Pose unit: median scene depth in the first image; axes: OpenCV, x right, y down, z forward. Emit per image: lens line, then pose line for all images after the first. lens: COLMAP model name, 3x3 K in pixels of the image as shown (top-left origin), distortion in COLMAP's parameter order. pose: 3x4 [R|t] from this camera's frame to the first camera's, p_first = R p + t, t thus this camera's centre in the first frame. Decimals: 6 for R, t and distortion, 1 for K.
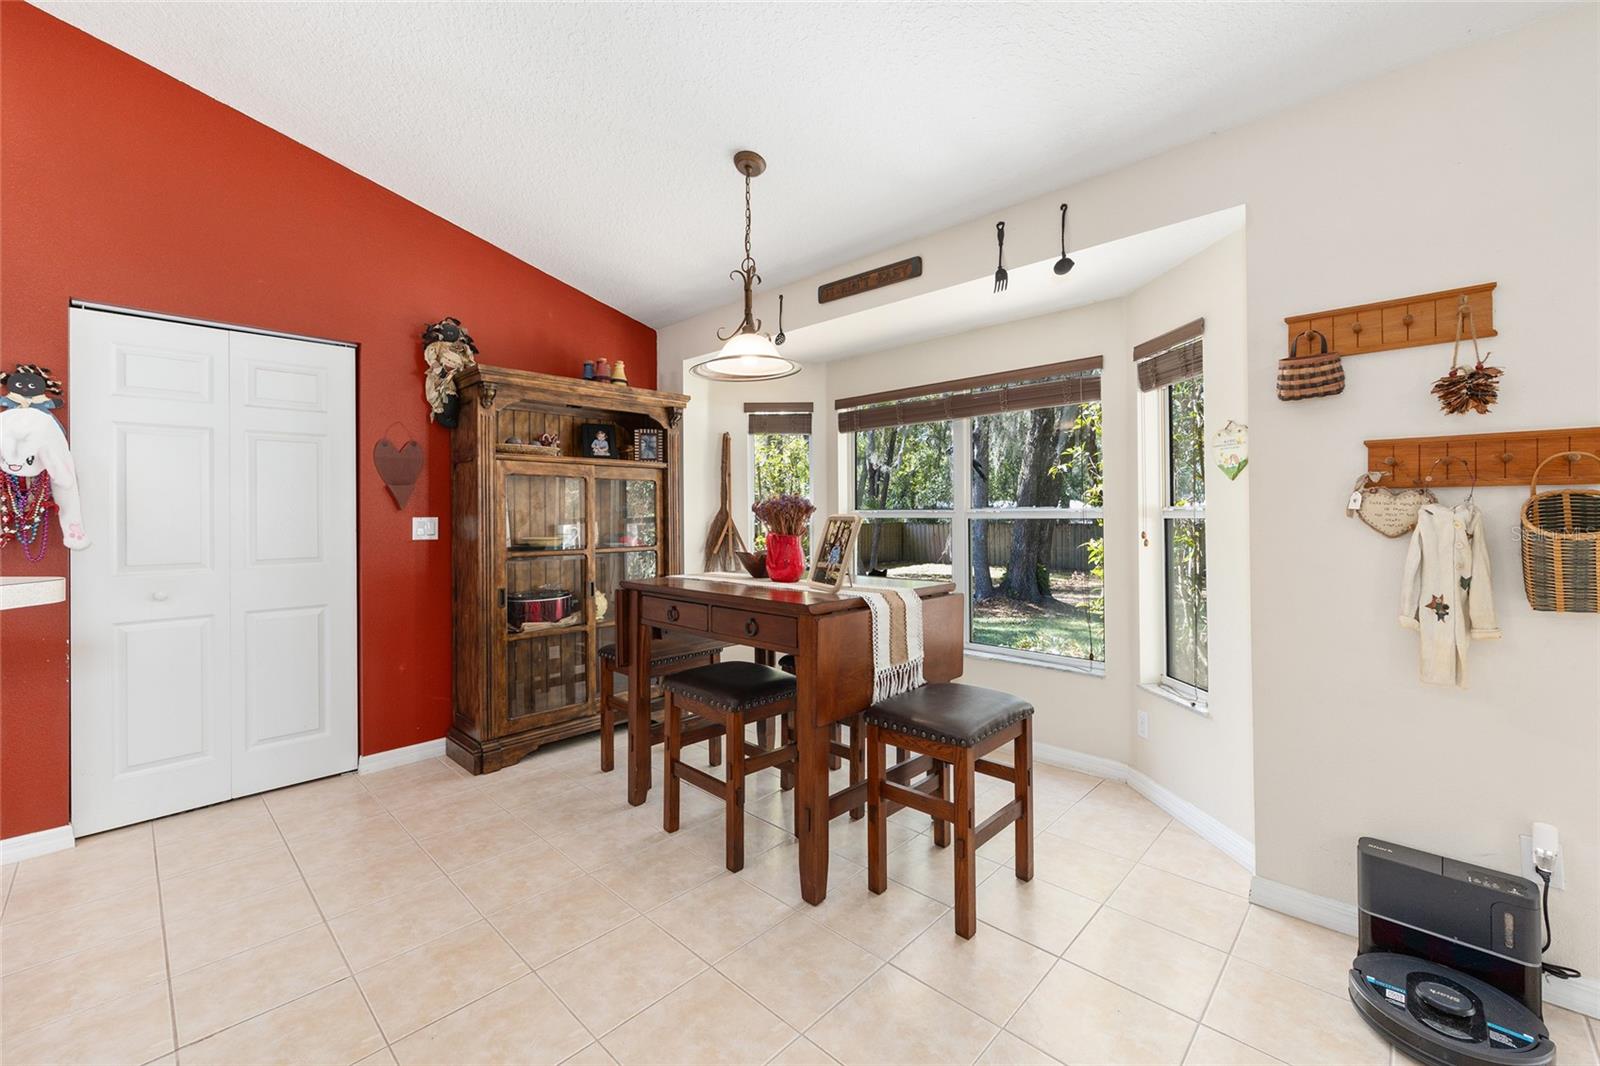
lens RADIAL K [[648.7, 0, 804.0], [0, 648.7, 510.3], [0, 0, 1]] dist [-0.000967, -0.000096]
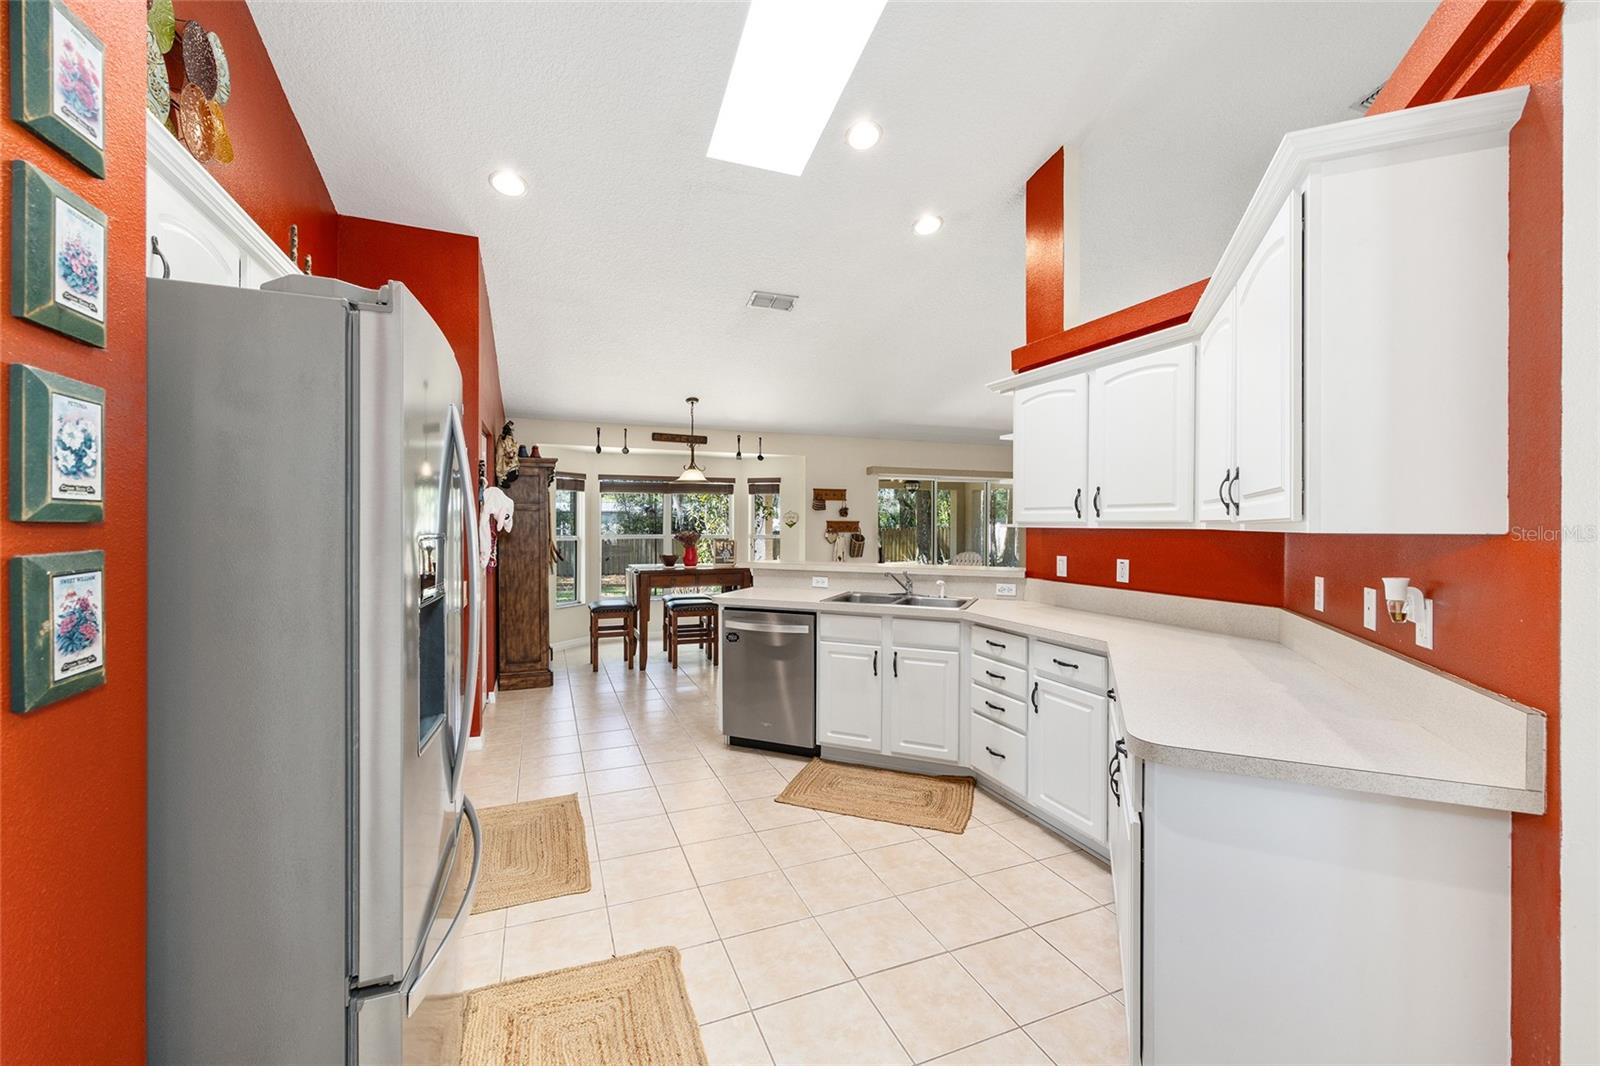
lens RADIAL K [[642.2, 0, 801.1], [0, 642.2, 527.2], [0, 0, 1]] dist [-0.001322, -0.000031]
pose [[0.416117, 0.002020, 0.909309, -1.752473], [-0.010287, 0.999944, 0.002486, -0.042558], [-0.909253, -0.010388, 0.416114, -0.346495]]
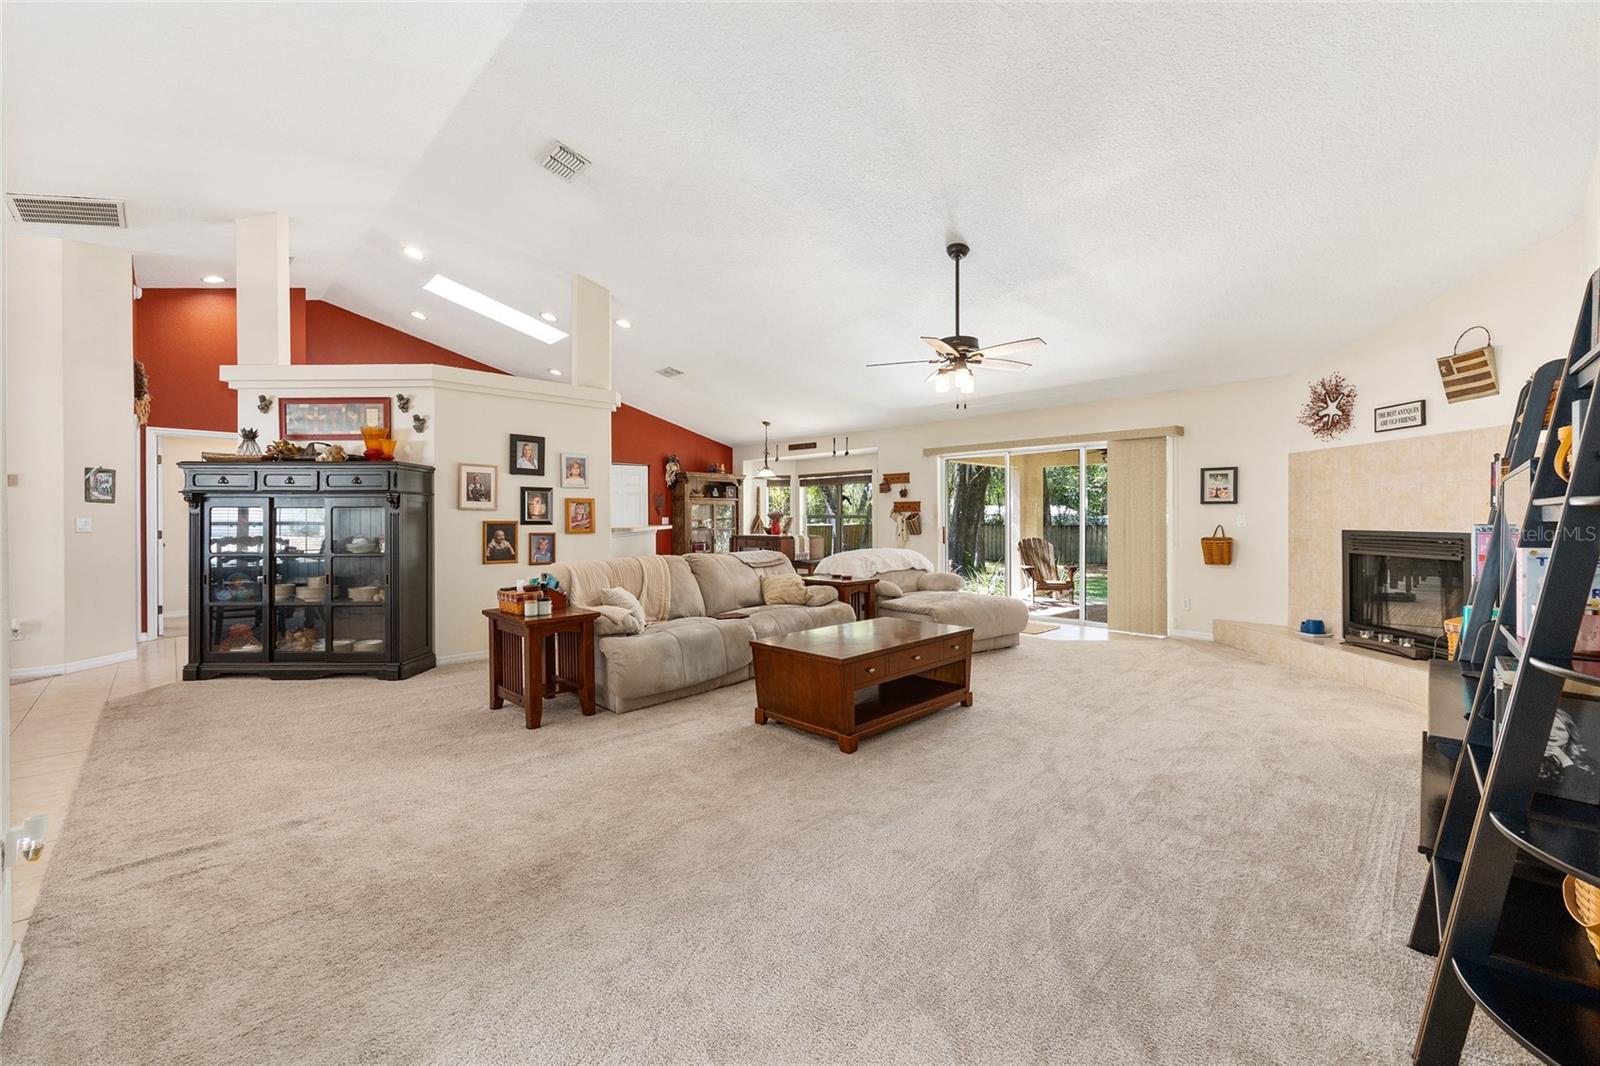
lens RADIAL K [[642.7, 0, 803.5], [0, 642.7, 521.9], [0, 0, 1]] dist [-0.000998, 0.000032]
pose [[0.999580, 0.003716, -0.028757, 0.192803], [-0.003376, 0.999924, 0.011874, -0.006873], [0.028799, -0.011772, 0.999516, -2.197199]]
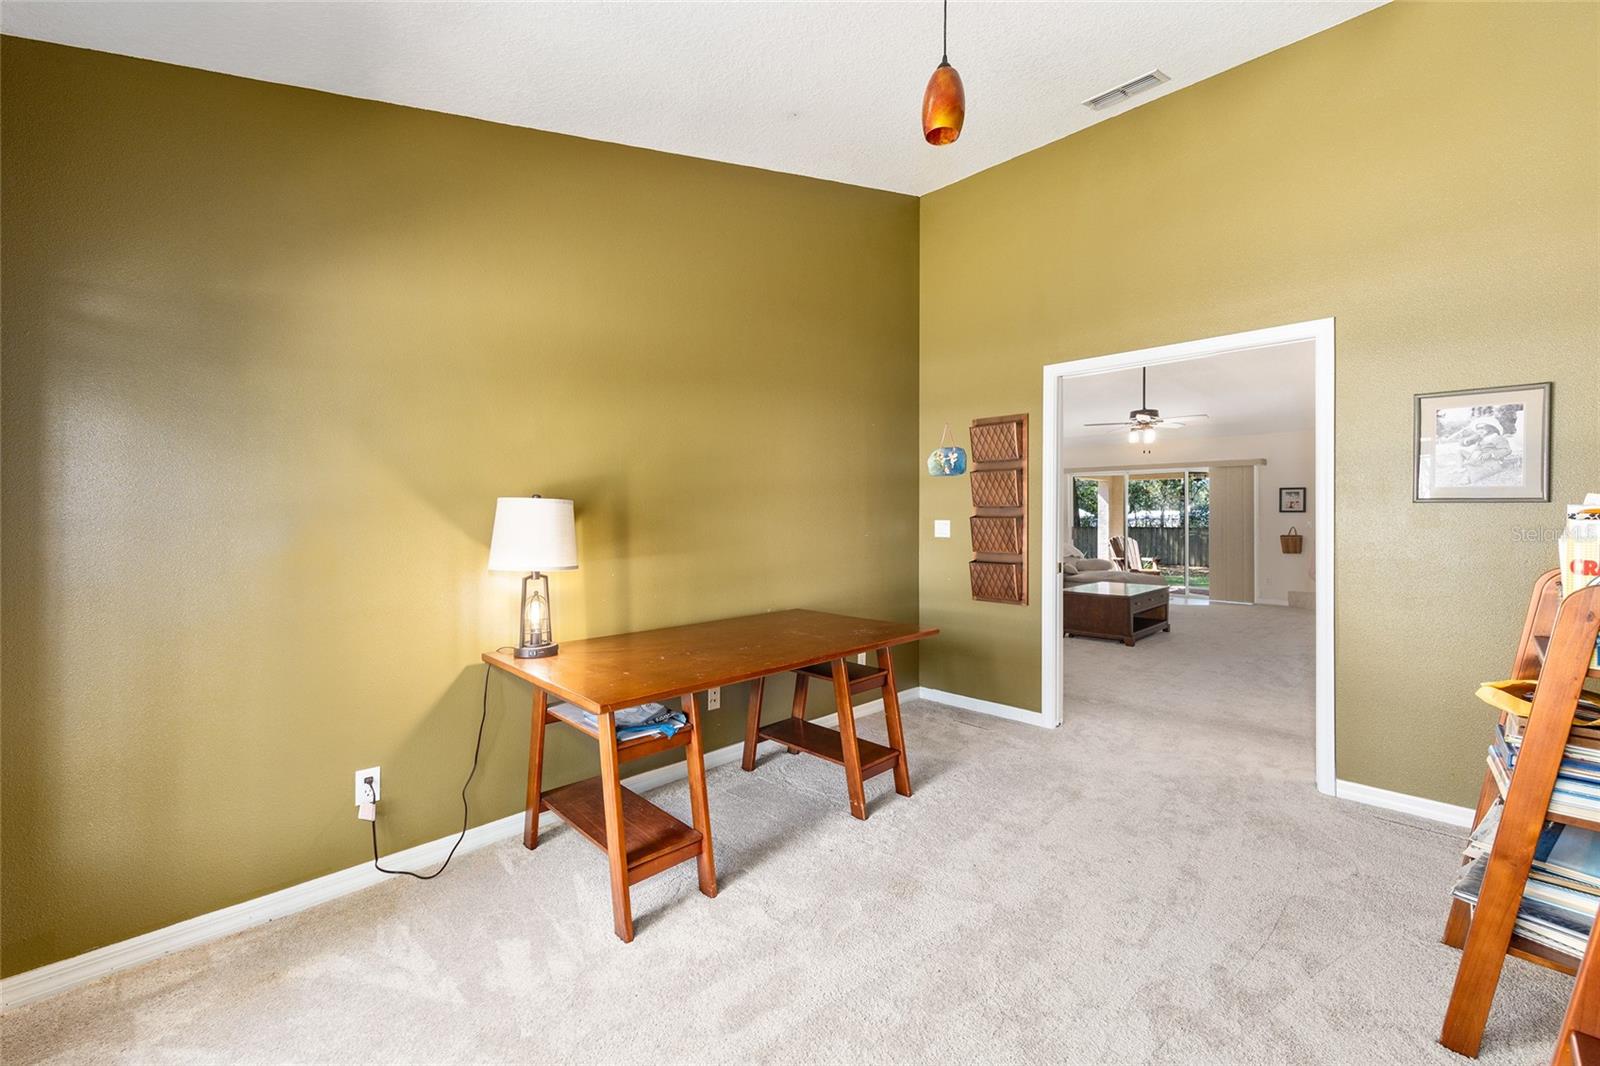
lens RADIAL K [[642.2, 0, 801.1], [0, 642.2, 527.2], [0, 0, 1]] dist [-0.001322, -0.000031]
pose [[0.999585, 0.007150, -0.027897, -0.685794], [-0.006695, 0.999844, 0.016343, -0.008273], [0.028010, -0.016149, 0.999477, -3.105043]]
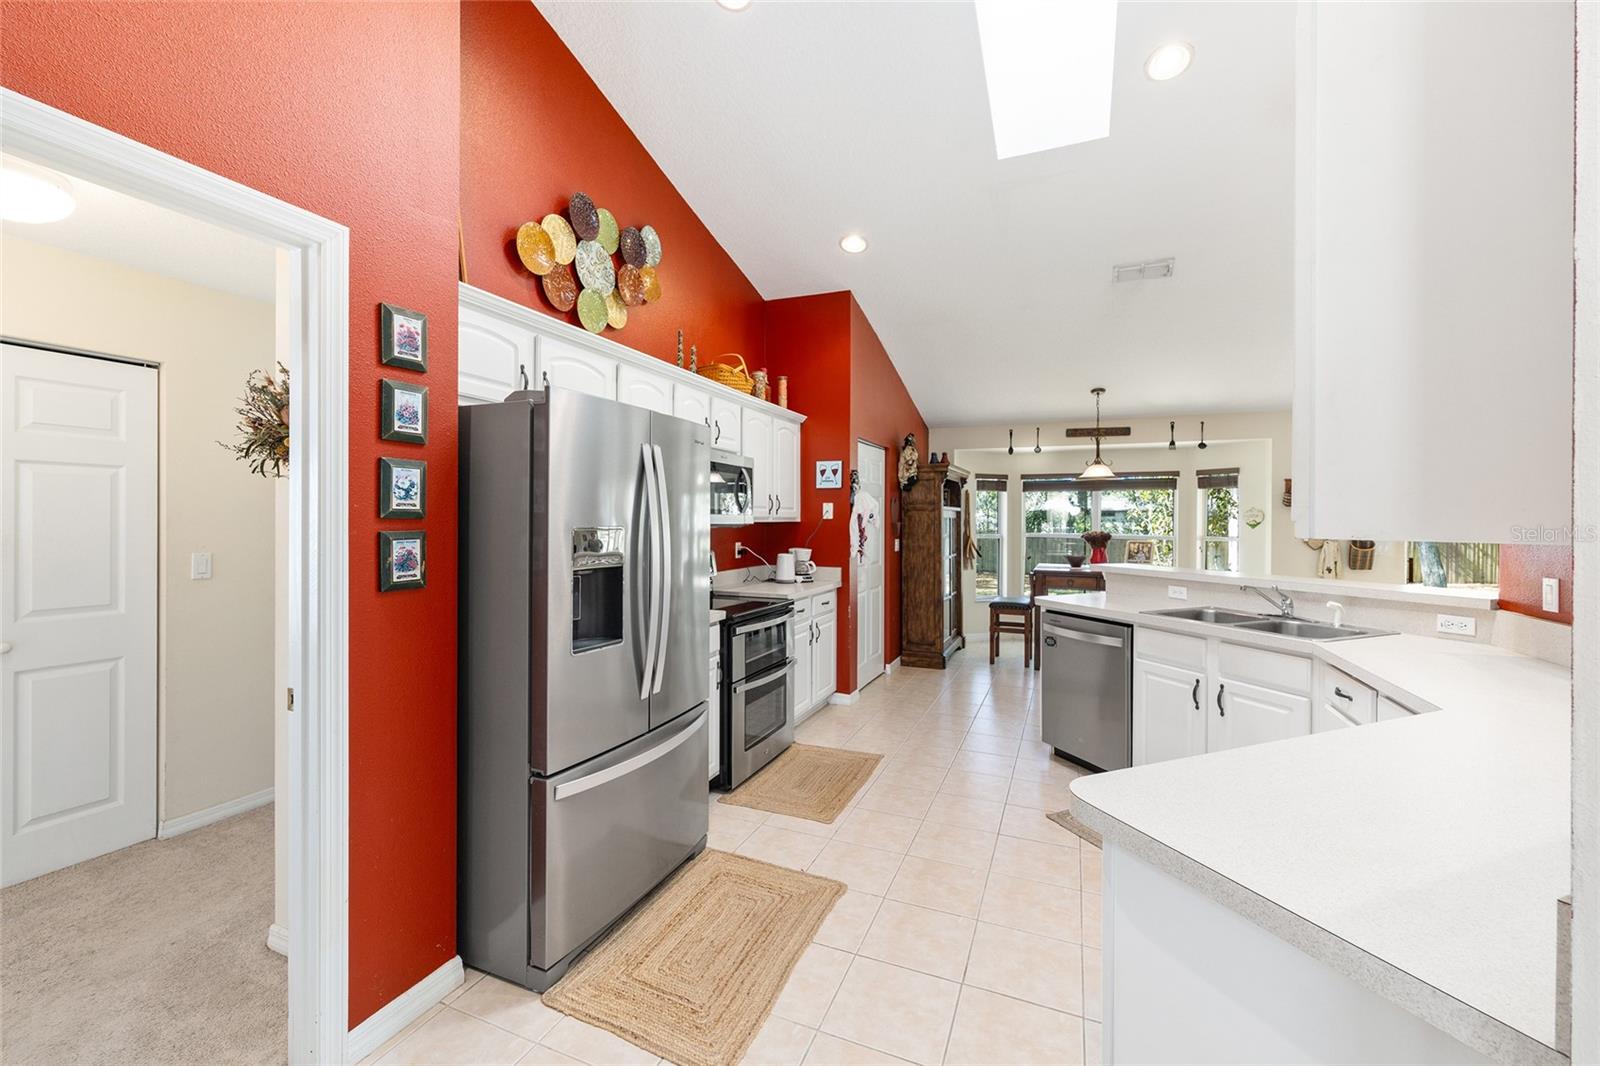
lens RADIAL K [[642.7, 0, 803.5], [0, 642.7, 521.9], [0, 0, 1]] dist [-0.000998, 0.000032]
pose [[0.936375, 0.011691, 0.350806, -1.527336], [-0.014576, 0.999878, 0.005585, -0.046146], [-0.350698, -0.010343, 0.936431, -0.657166]]
